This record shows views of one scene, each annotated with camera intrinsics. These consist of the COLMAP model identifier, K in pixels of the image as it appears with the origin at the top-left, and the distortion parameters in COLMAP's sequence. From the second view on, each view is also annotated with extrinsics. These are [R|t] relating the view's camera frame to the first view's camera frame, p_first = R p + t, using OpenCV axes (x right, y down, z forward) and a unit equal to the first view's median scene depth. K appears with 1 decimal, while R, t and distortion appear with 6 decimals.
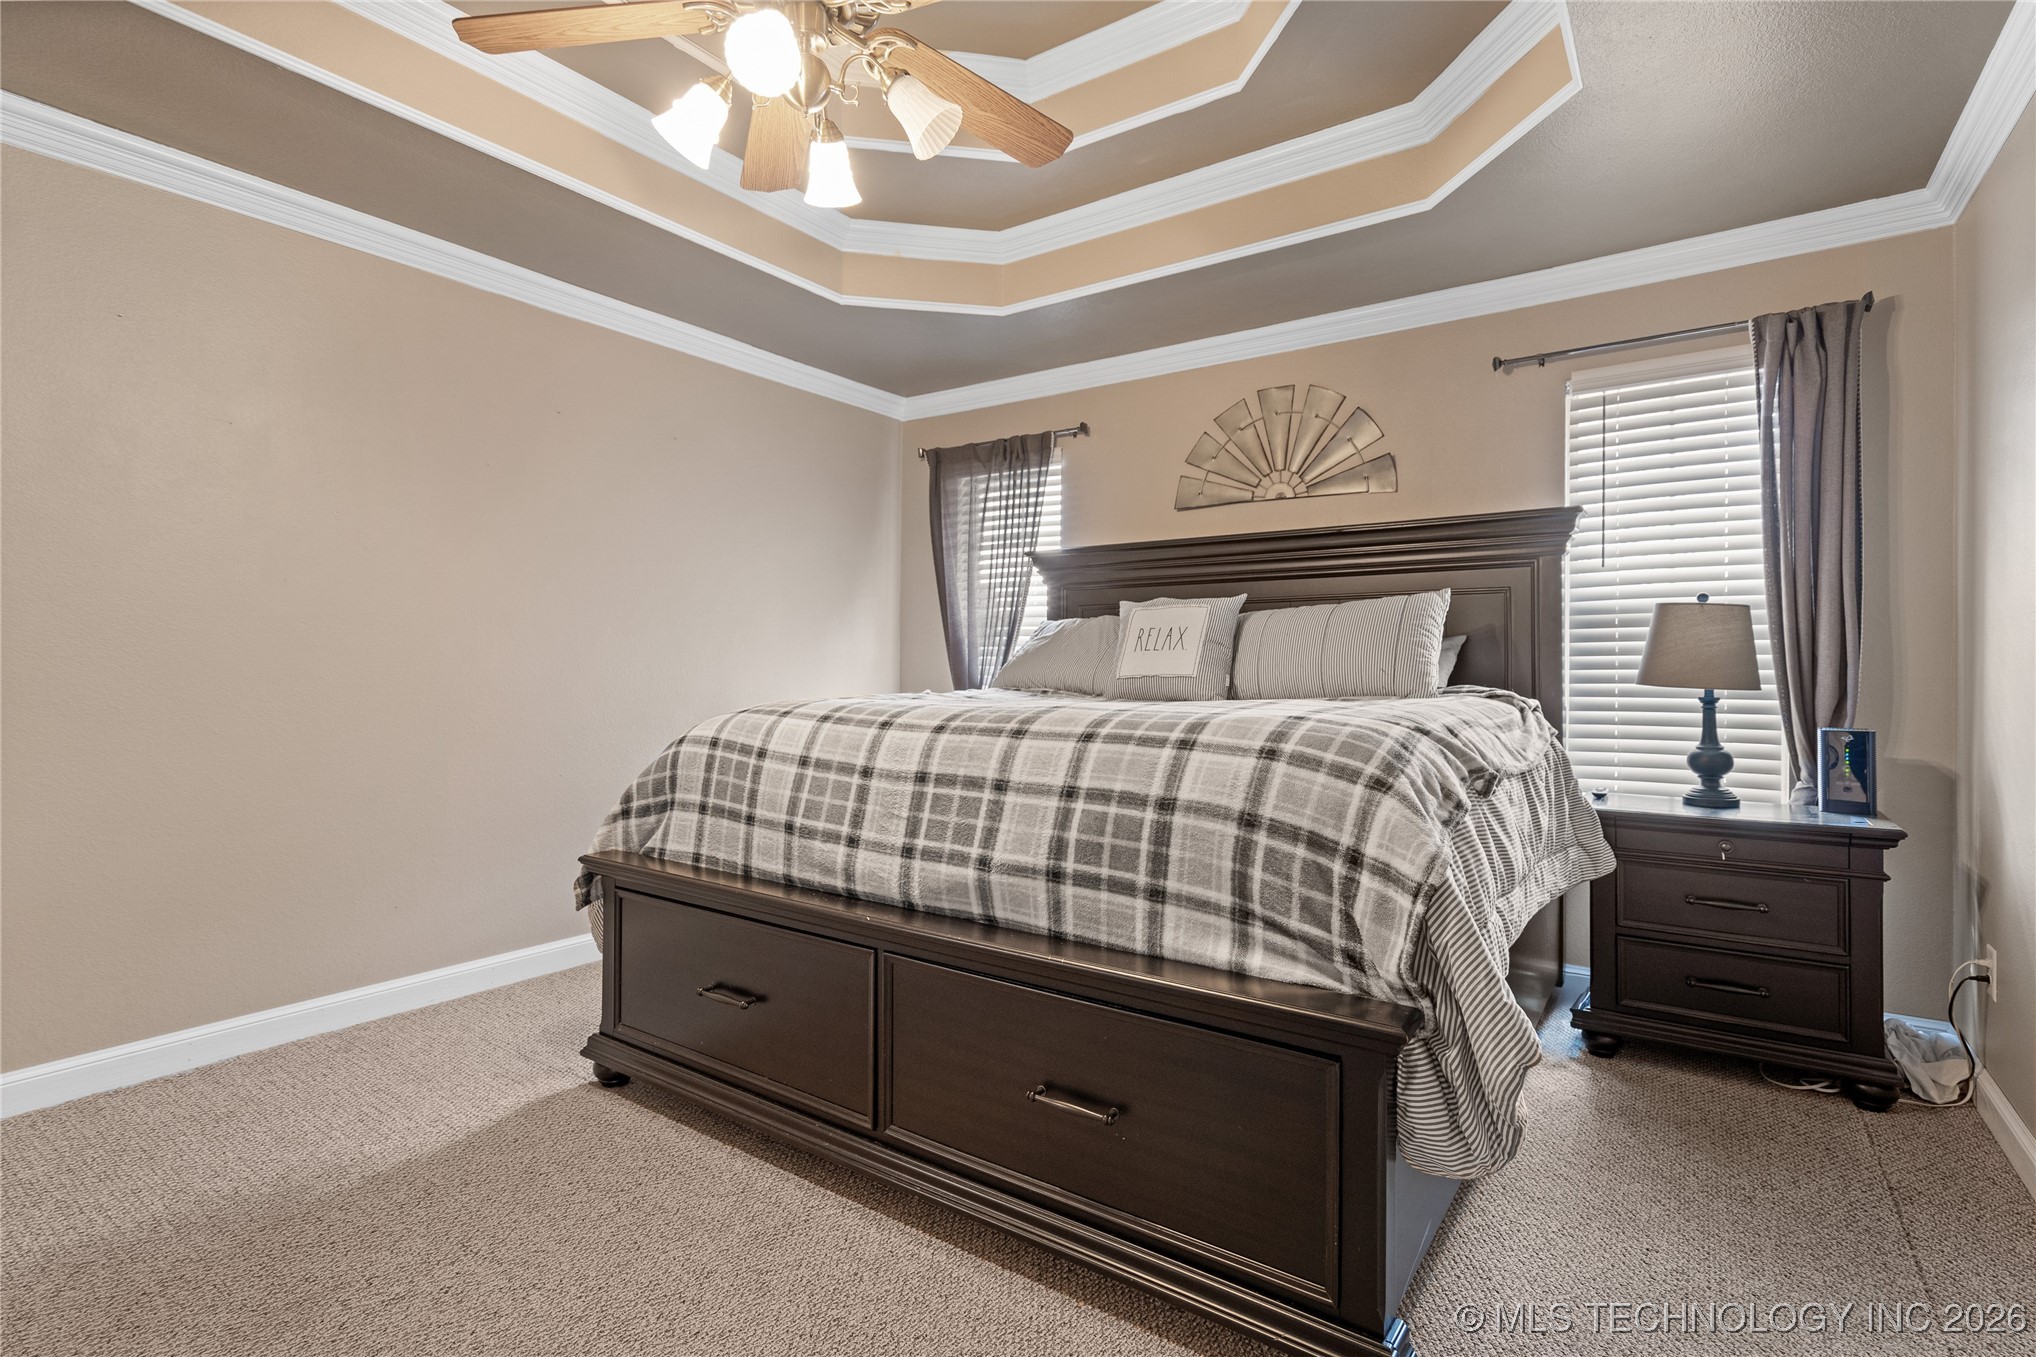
lens RADIAL K [[950.3, 0, 1012.2], [0, 950.3, 664.2], [0, 0, 1]] dist [-0.000351, 0.001893]
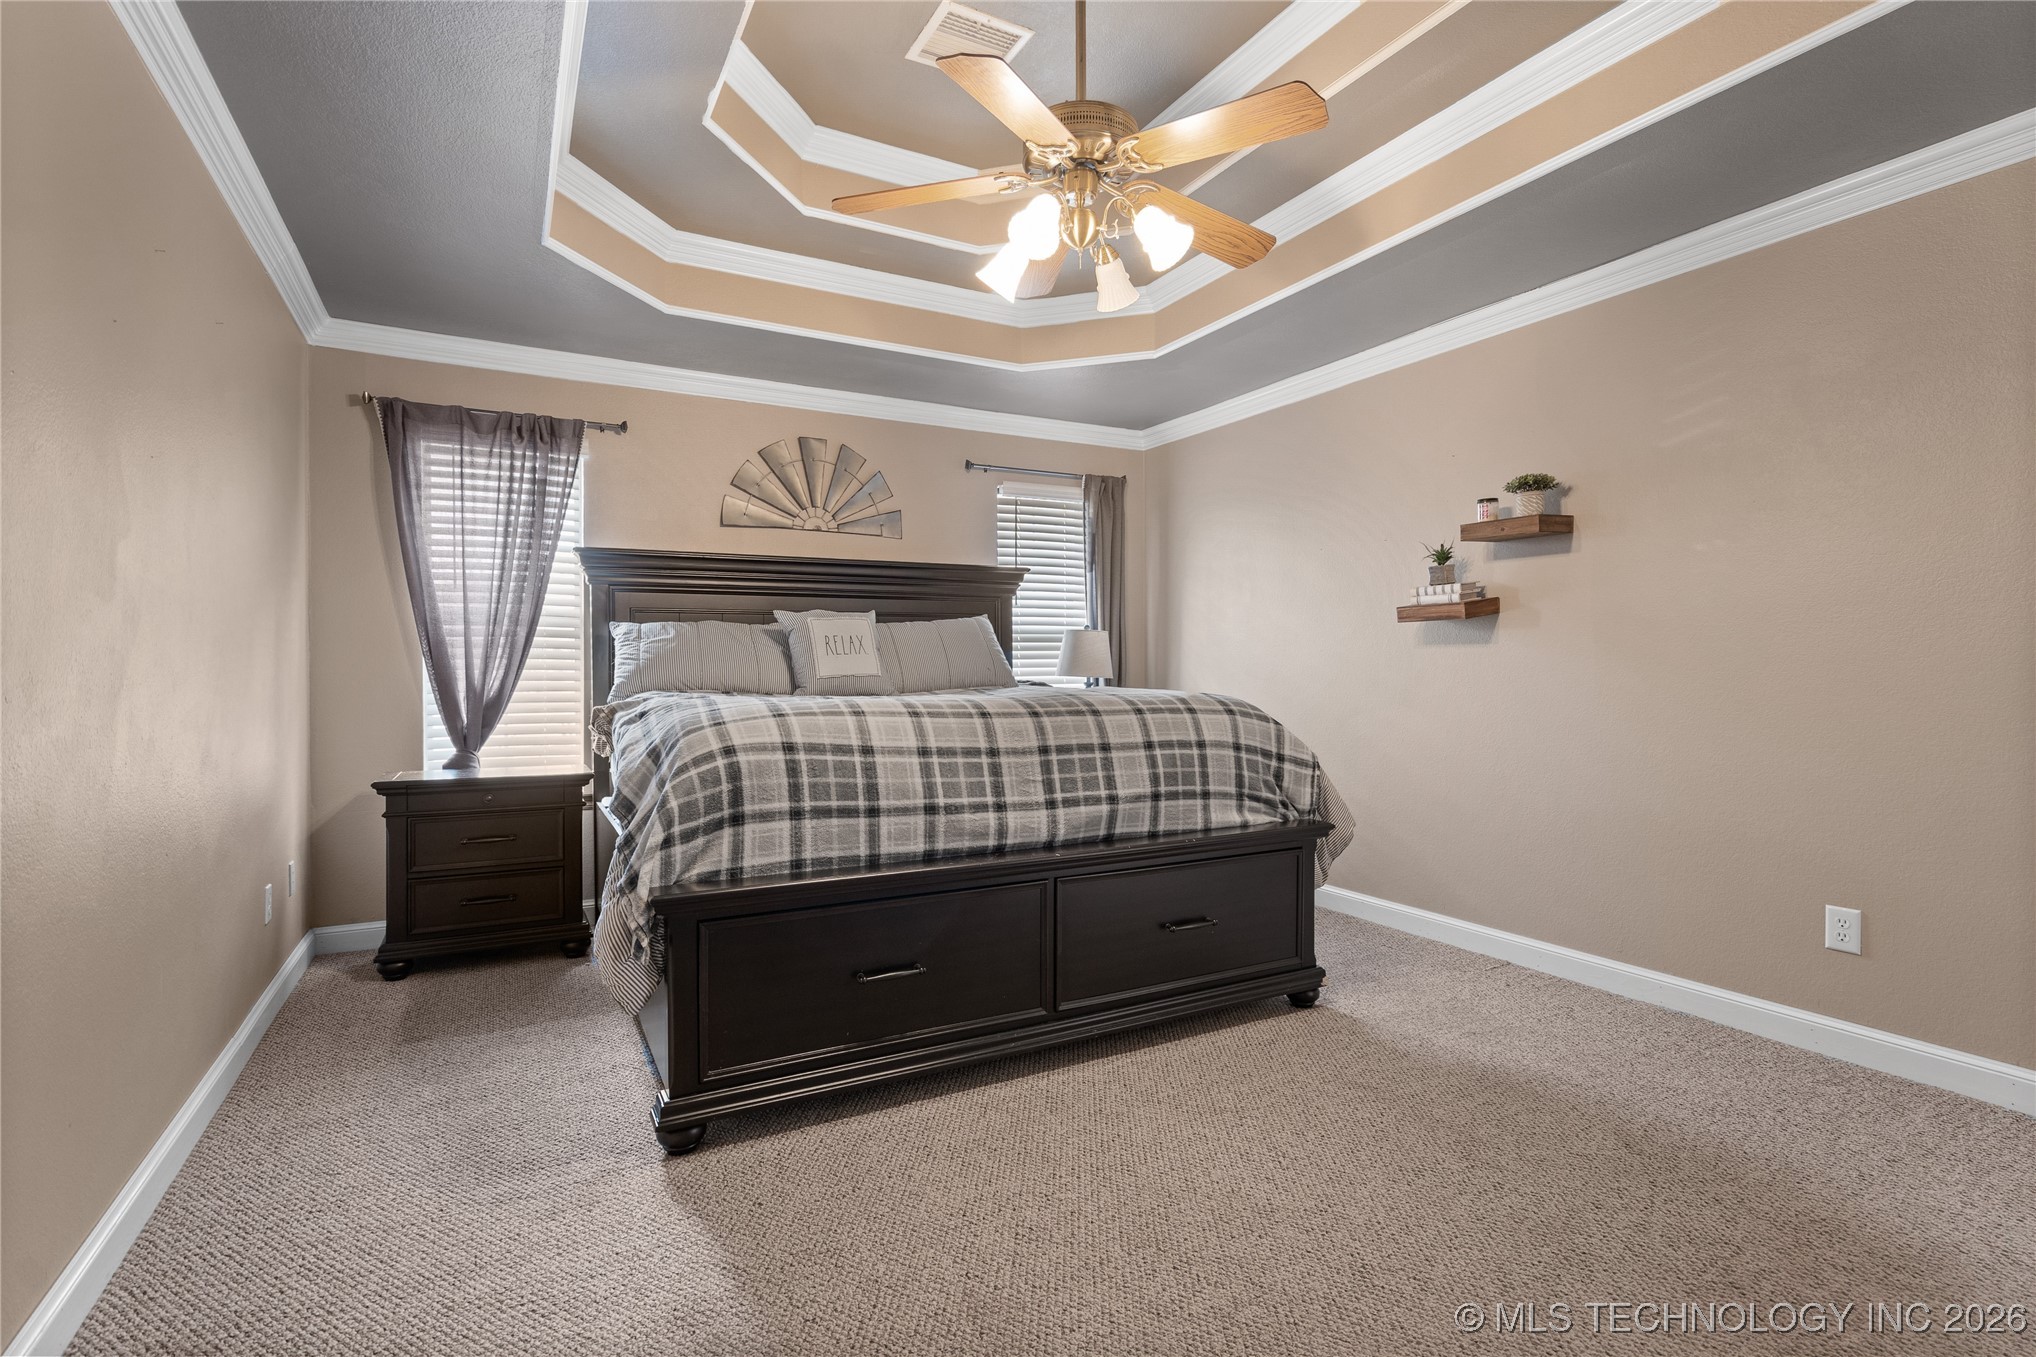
lens RADIAL K [[950.3, 0, 996.9], [0, 950.3, 675.0], [0, 0, 1]] dist [-0.000351, 0.001893]
pose [[0.467769, -0.013903, 0.883741, -1.285326], [0.004443, 0.999901, 0.013379, -0.005941], [-0.883840, -0.002332, 0.467784, 0.412691]]
